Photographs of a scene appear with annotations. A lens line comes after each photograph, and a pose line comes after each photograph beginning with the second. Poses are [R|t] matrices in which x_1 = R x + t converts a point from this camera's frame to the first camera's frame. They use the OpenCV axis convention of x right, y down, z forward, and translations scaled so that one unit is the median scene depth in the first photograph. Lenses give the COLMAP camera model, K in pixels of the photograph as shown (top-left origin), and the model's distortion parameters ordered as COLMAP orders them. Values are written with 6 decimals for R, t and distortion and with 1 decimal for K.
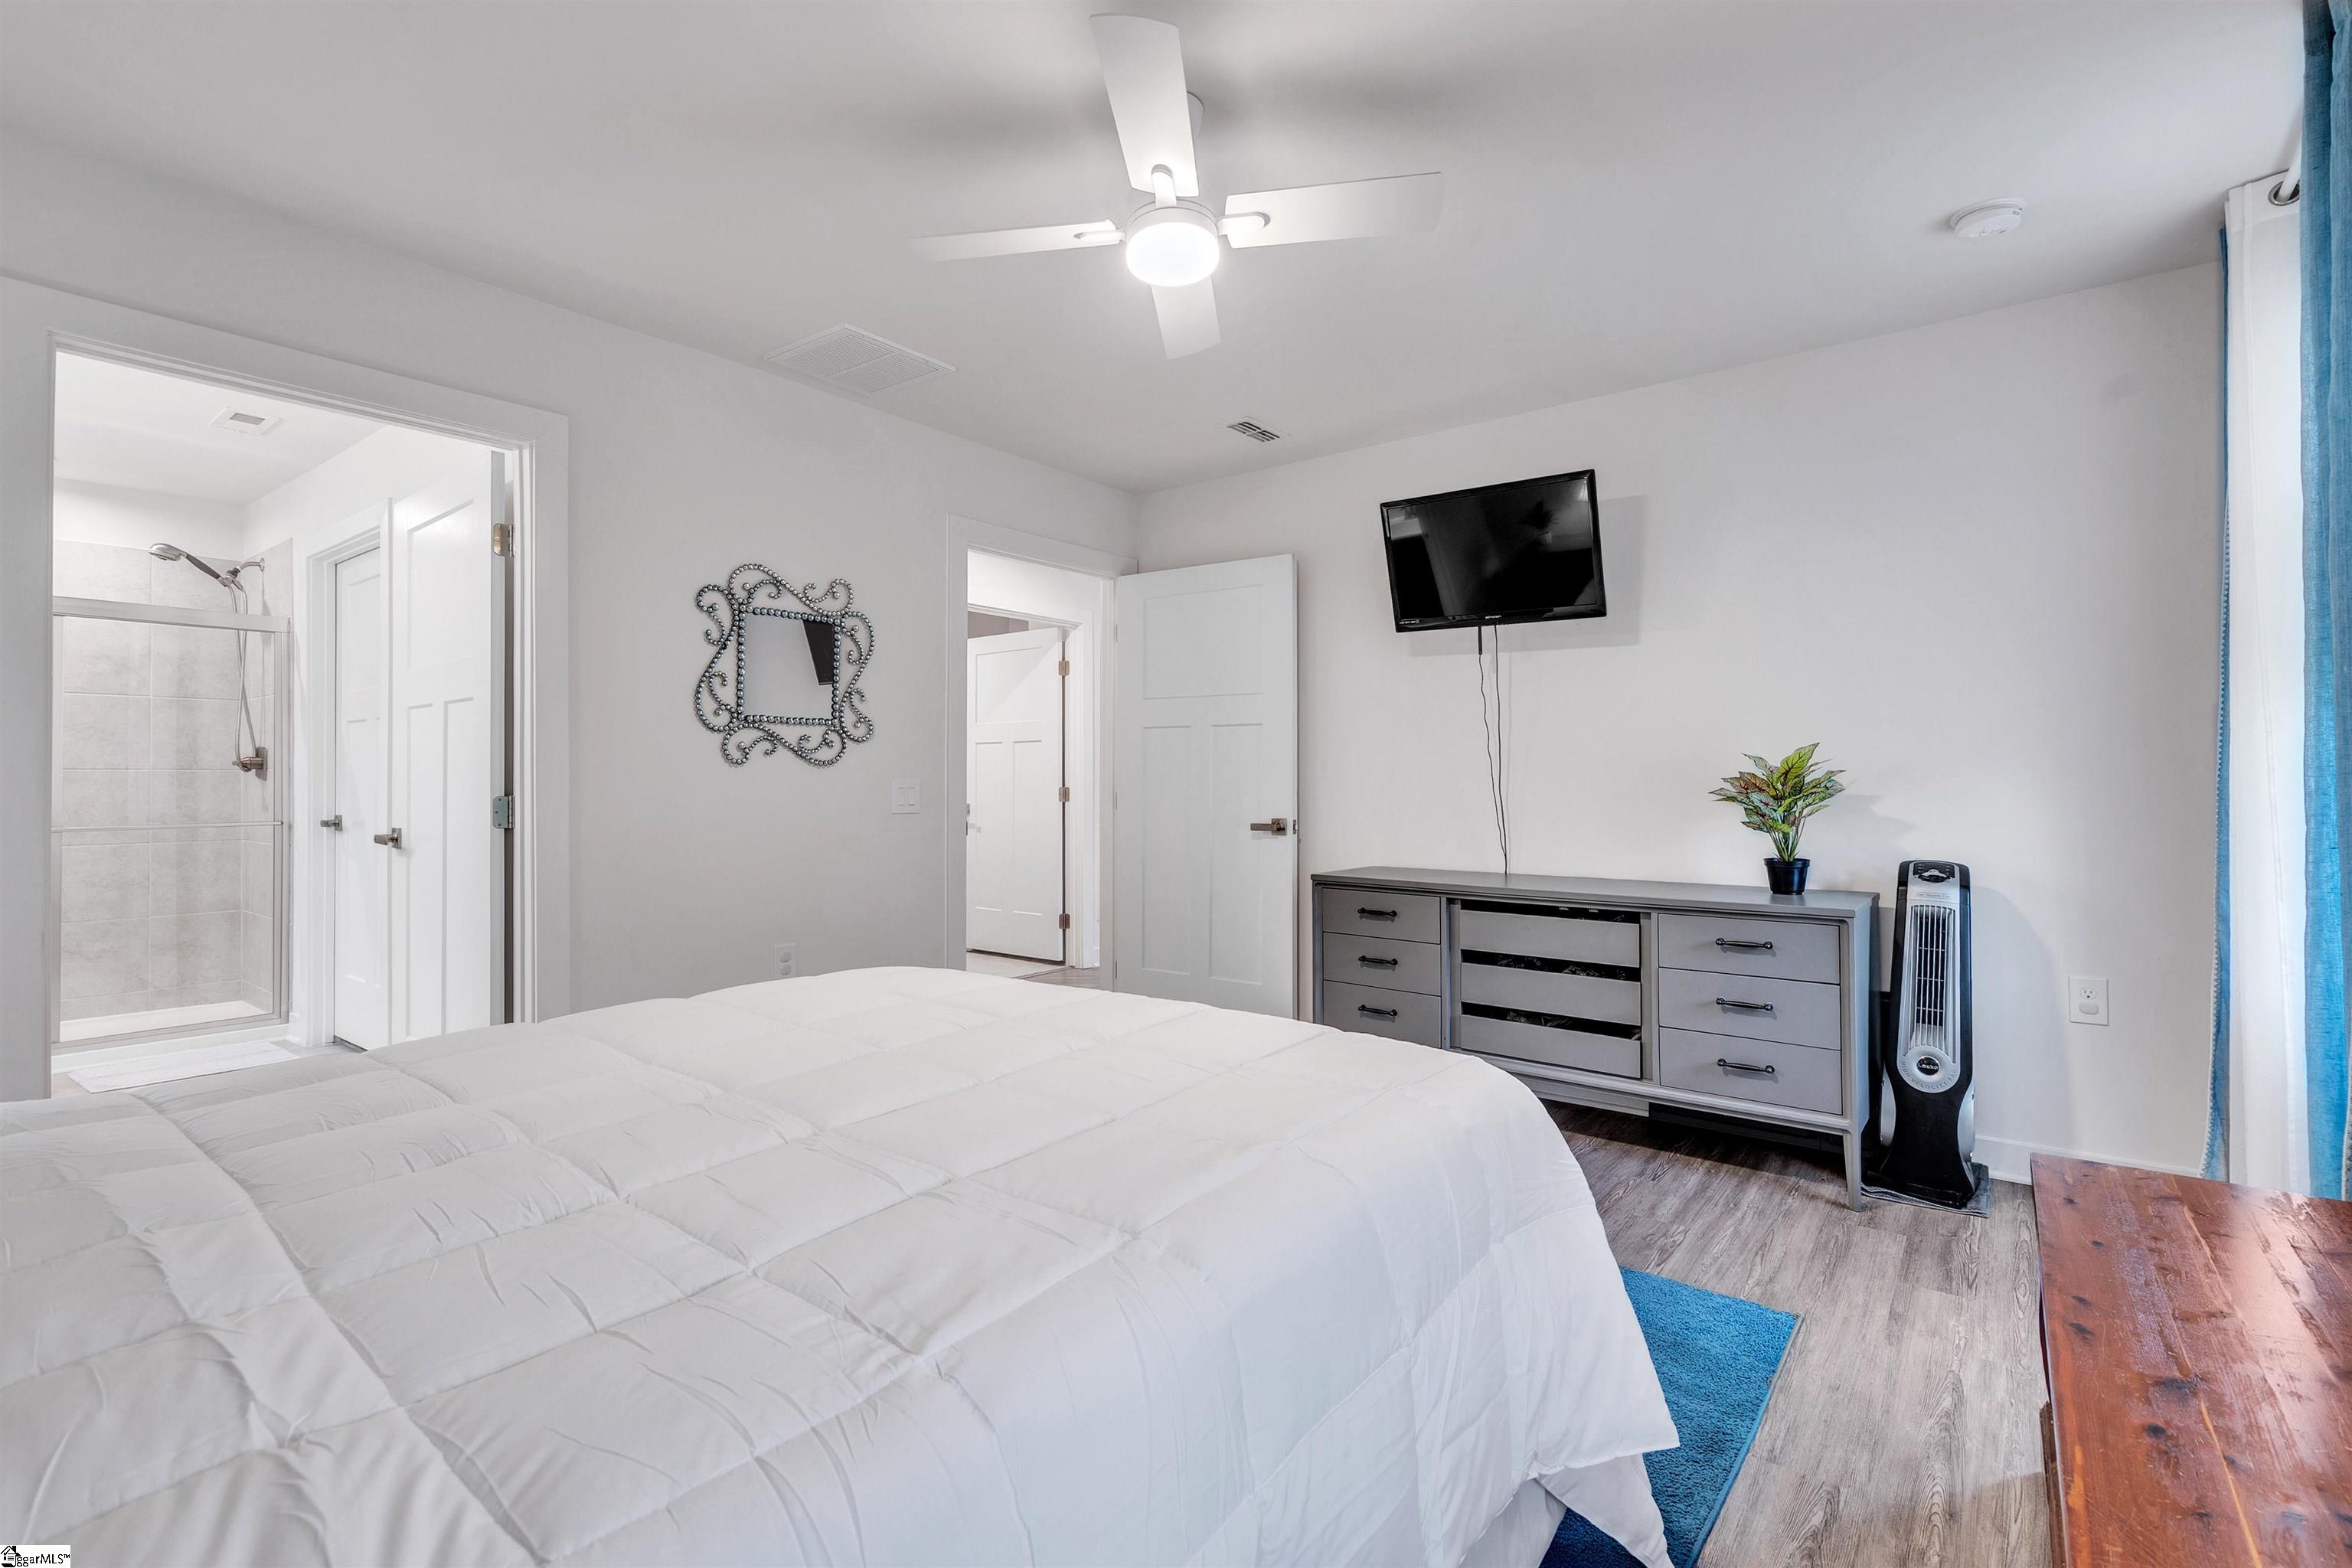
lens RADIAL K [[1066.9, 0, 1169.2], [0, 1066.9, 780.5], [0, 0, 1]] dist [-0.005901, -0.000868]
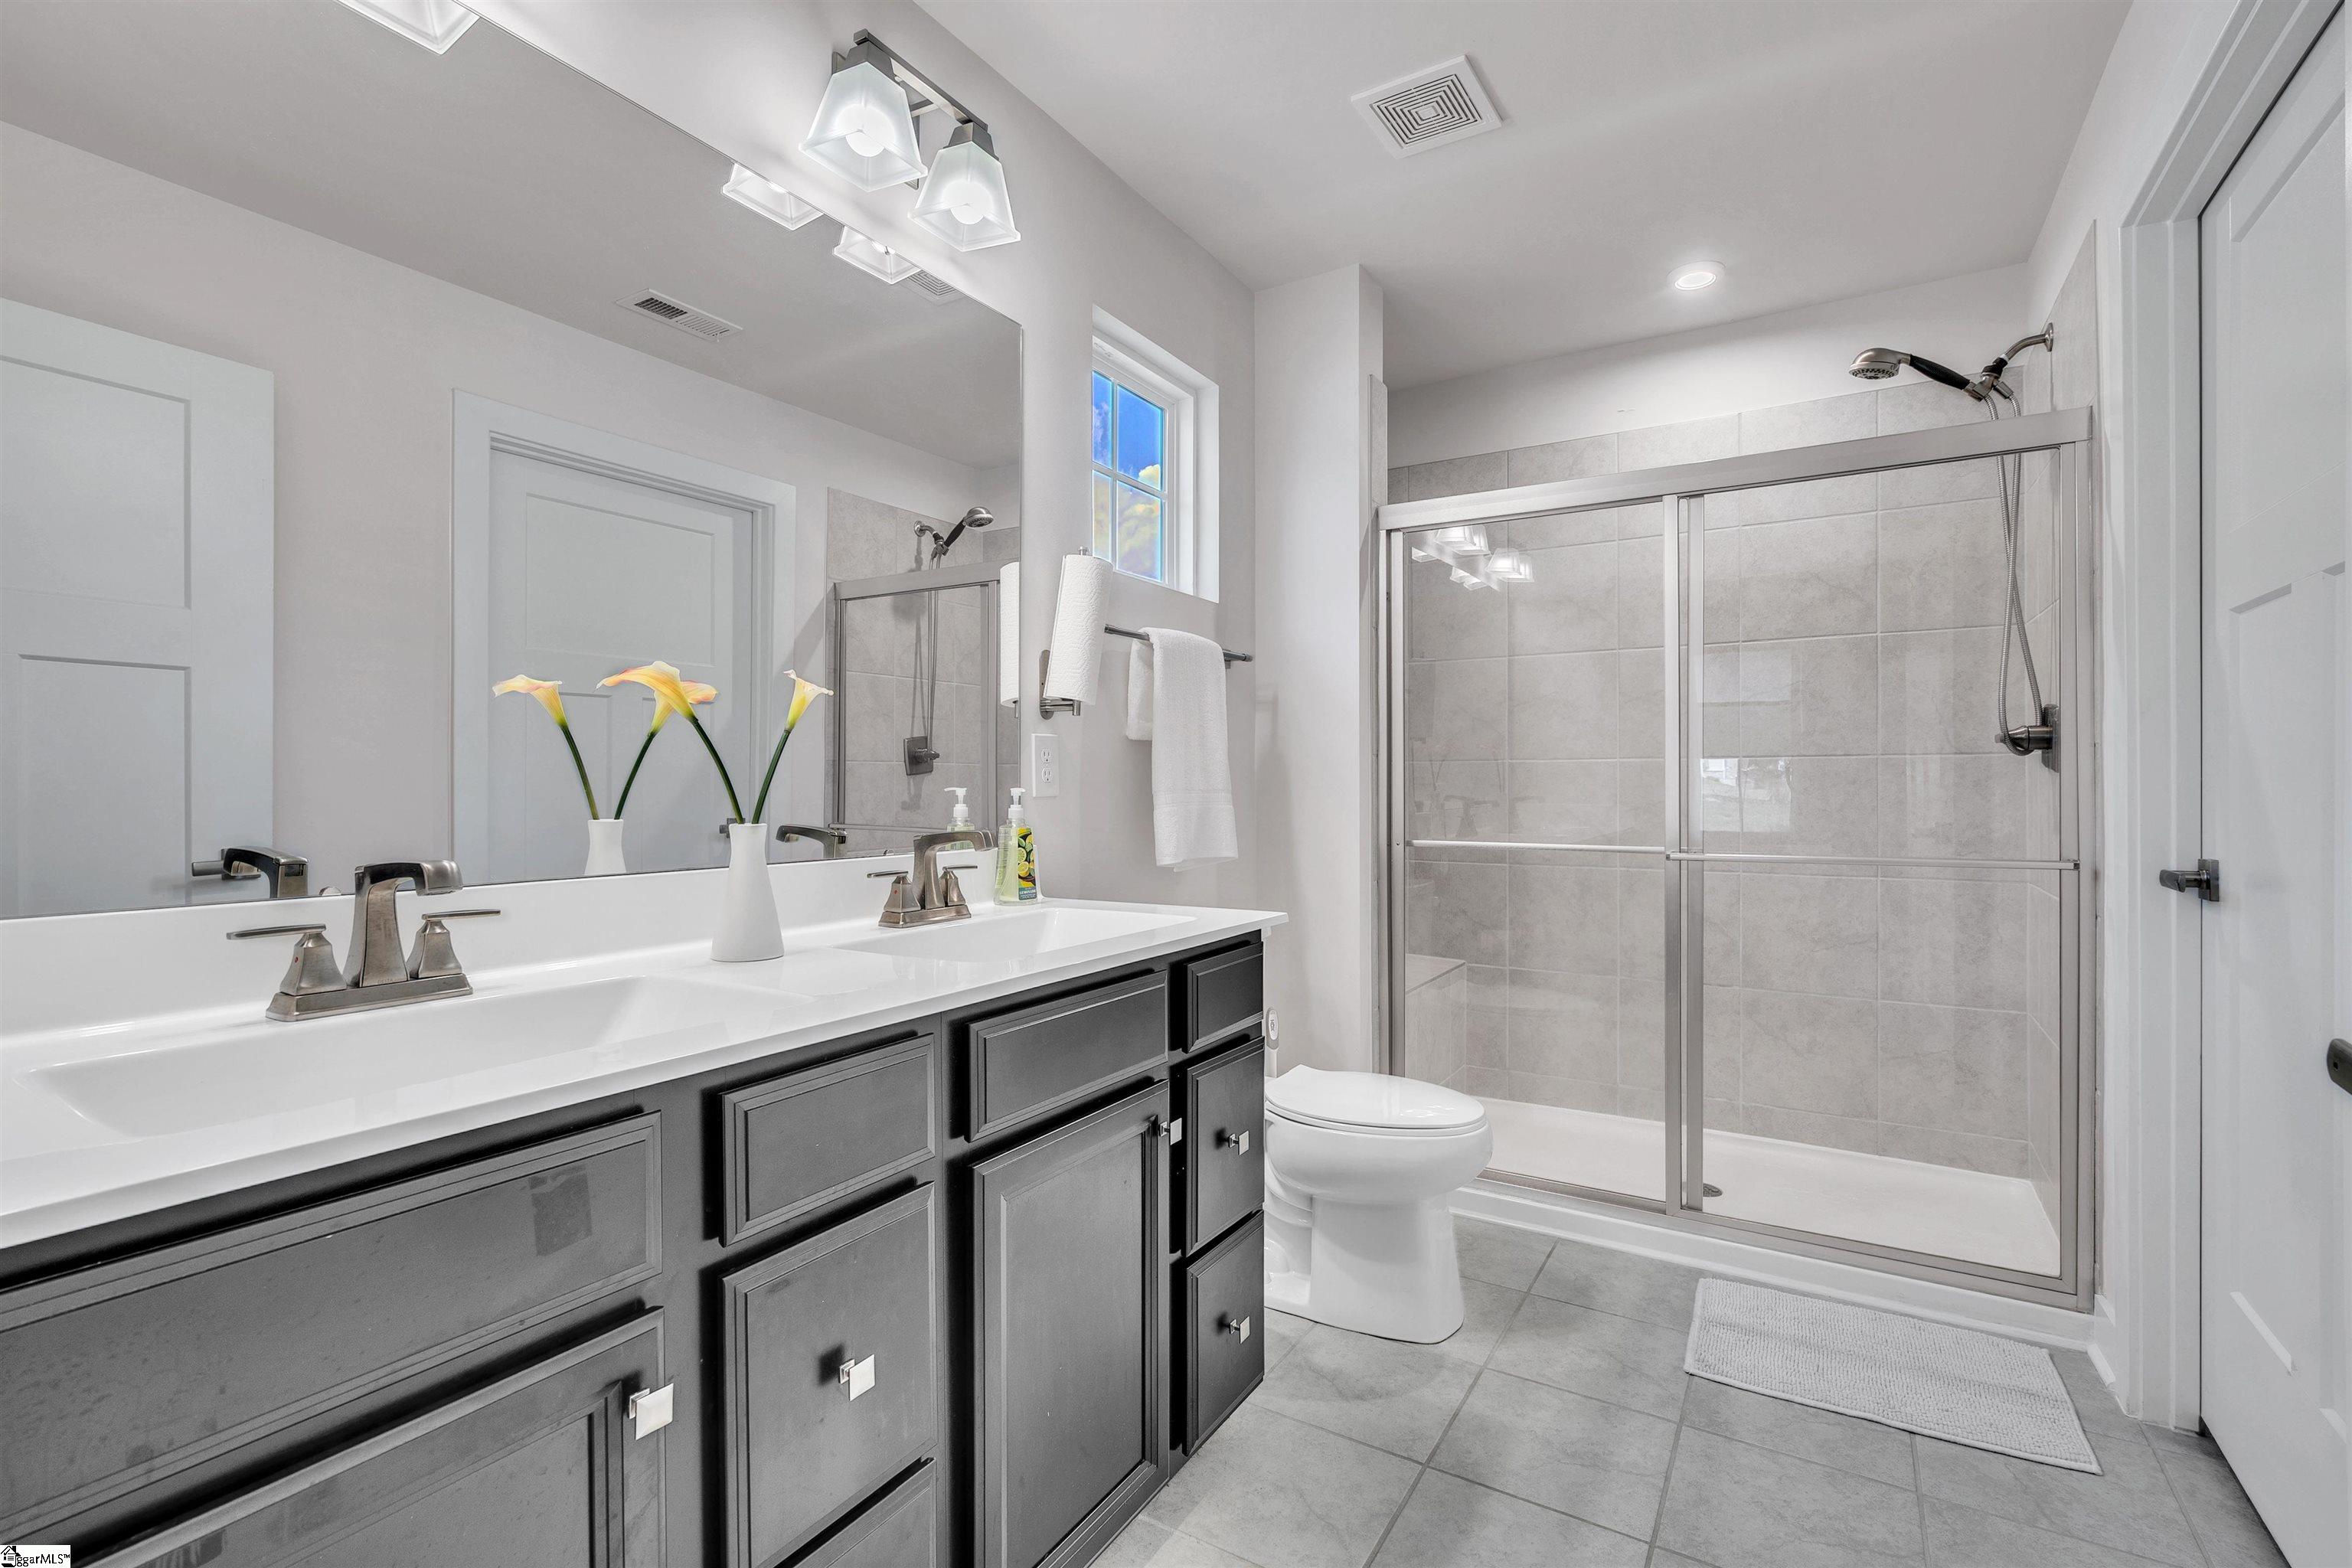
lens RADIAL K [[1066.9, 0, 1171.3], [0, 1066.9, 781.2], [0, 0, 1]] dist [-0.005901, -0.000868]
pose [[0.105444, -0.000041, -0.994425, -0.421943], [0.003129, 0.999995, 0.000290, 0.002914], [0.994420, -0.003142, 0.105444, 0.561643]]
